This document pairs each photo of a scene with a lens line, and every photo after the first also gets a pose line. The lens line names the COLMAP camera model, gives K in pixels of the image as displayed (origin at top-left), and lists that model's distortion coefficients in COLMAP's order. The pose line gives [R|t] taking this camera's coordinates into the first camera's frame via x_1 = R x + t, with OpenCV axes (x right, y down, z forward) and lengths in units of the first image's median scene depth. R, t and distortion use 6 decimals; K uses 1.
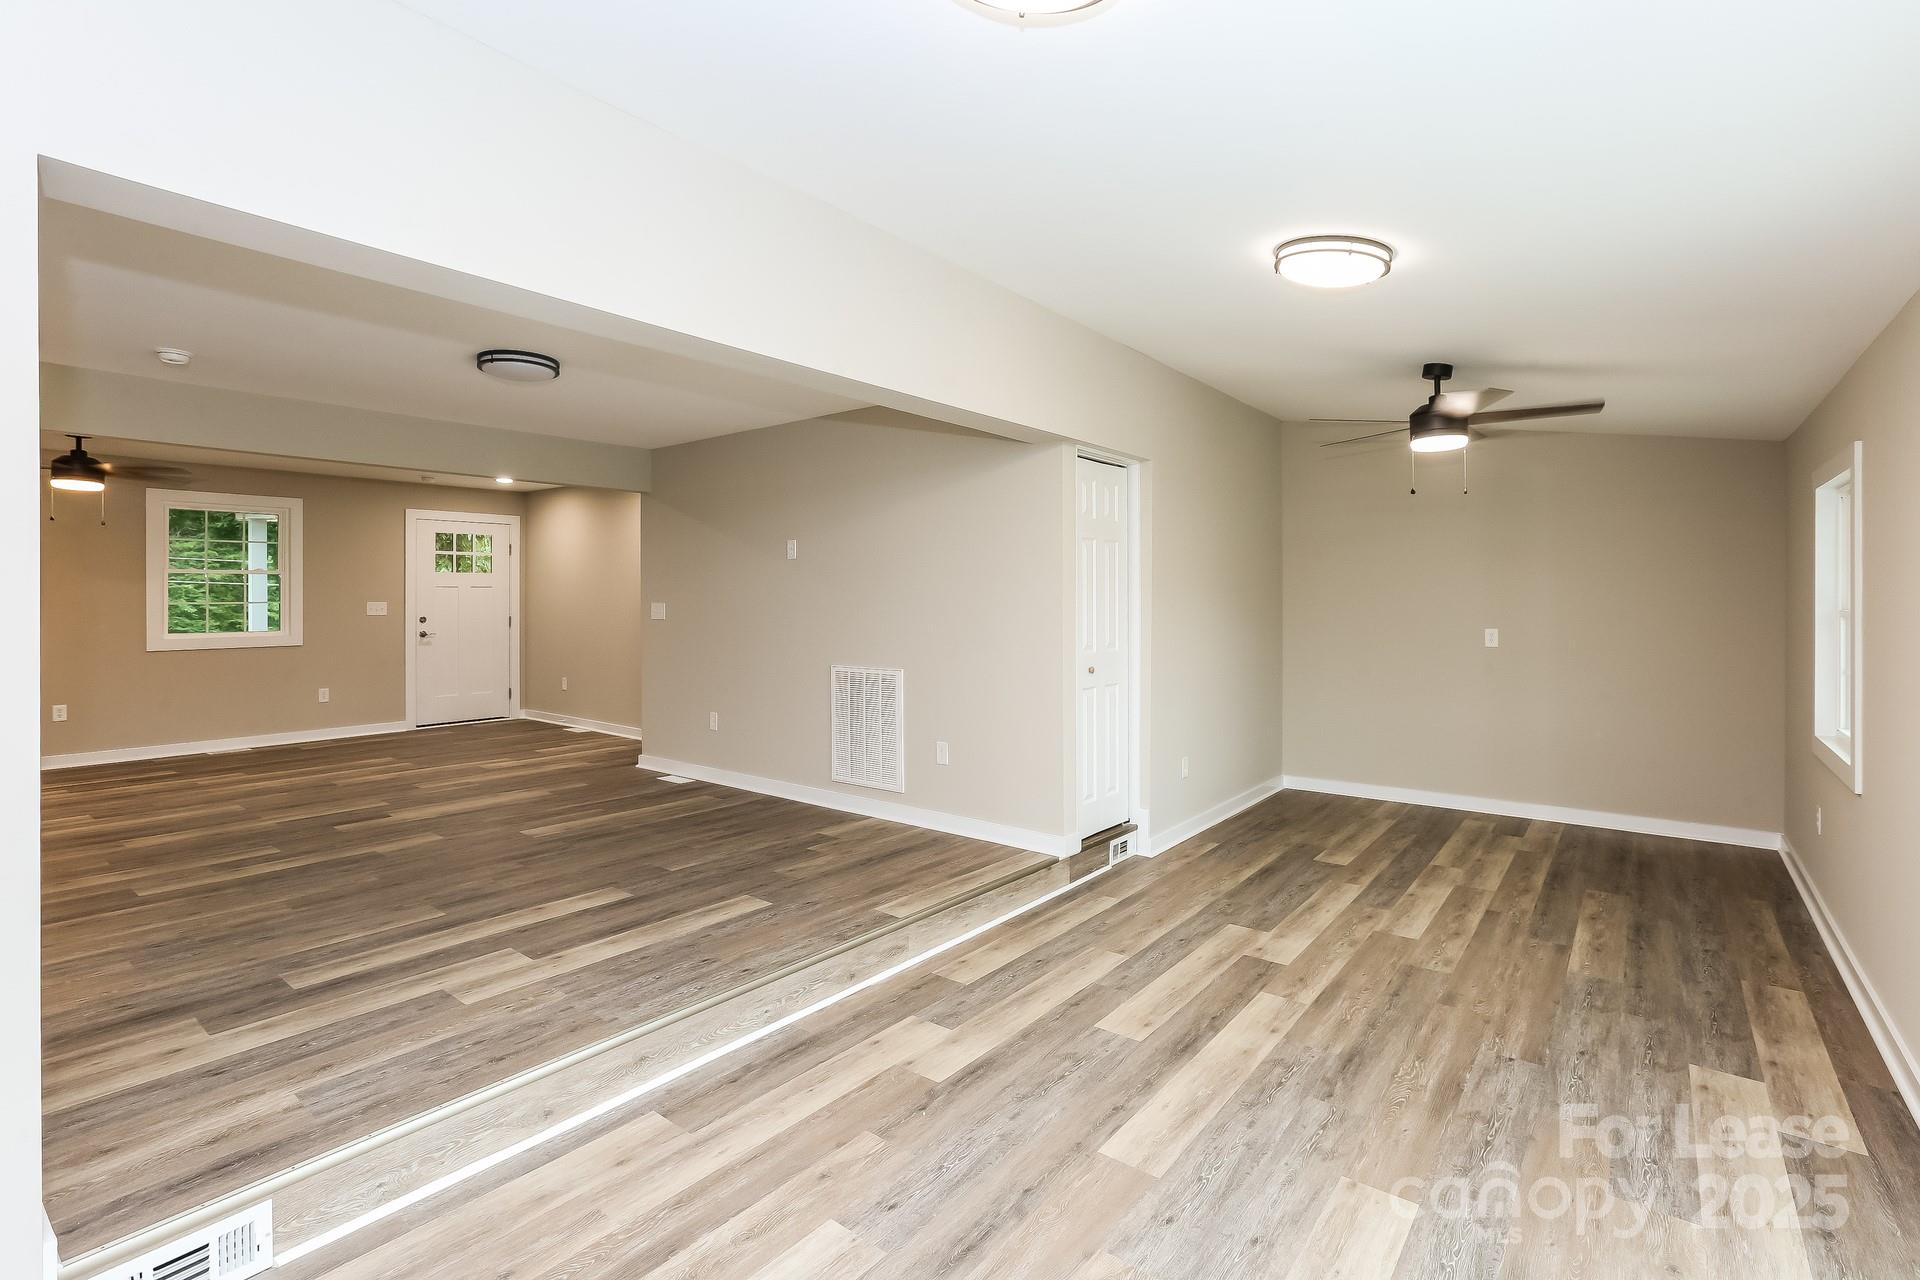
lens RADIAL K [[895.3, 0, 965.1], [0, 895.3, 627.7], [0, 0, 1]] dist [-0.012731, 0.000835]
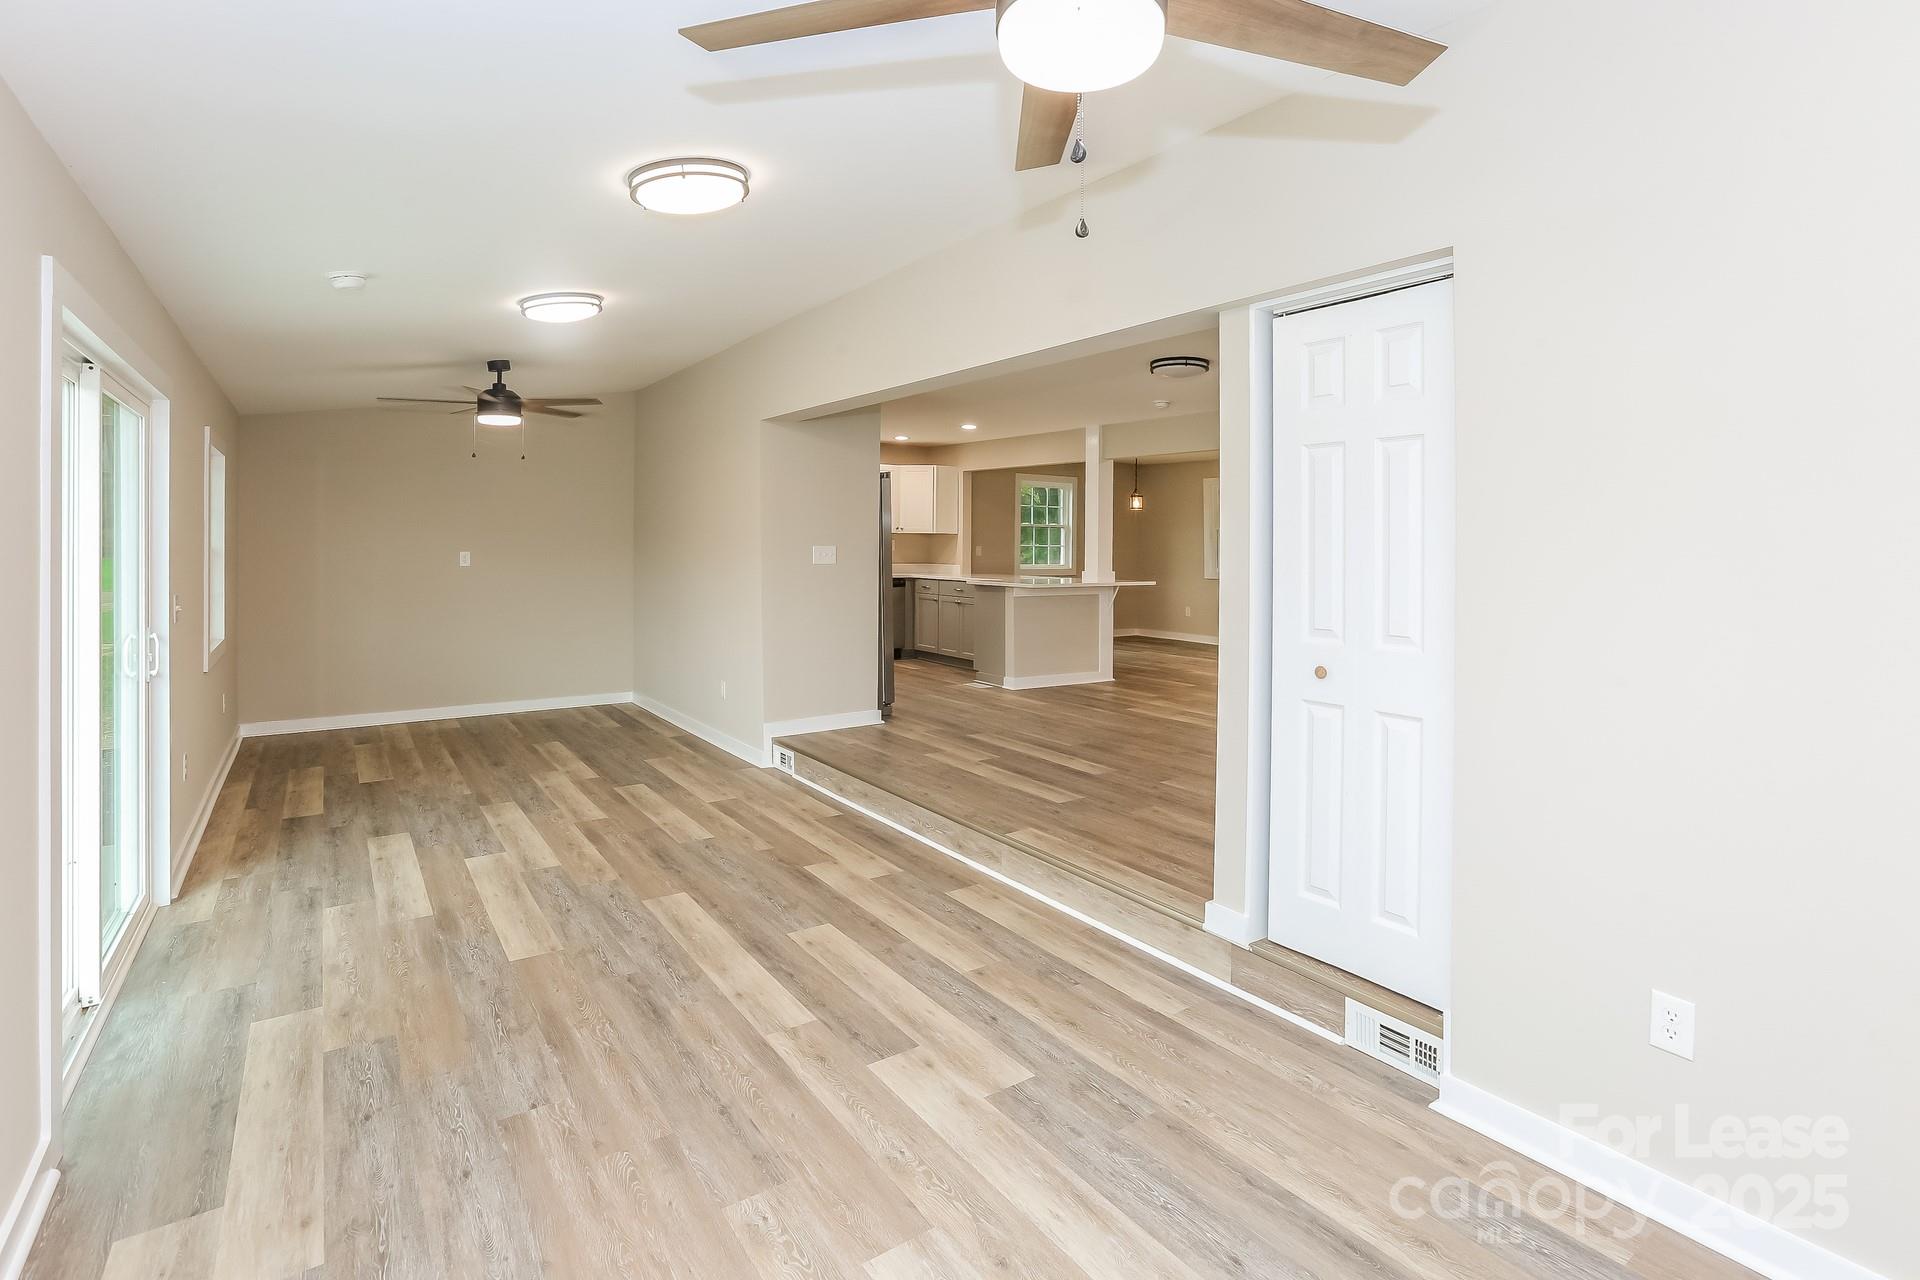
lens RADIAL K [[895.3, 0, 963.8], [0, 895.3, 634.4], [0, 0, 1]] dist [-0.012731, 0.000835]
pose [[-0.291560, 0.087085, -0.952580, 0.978041], [-0.026656, 0.994721, 0.099097, -0.033746], [0.956181, 0.054285, -0.287700, 1.252079]]
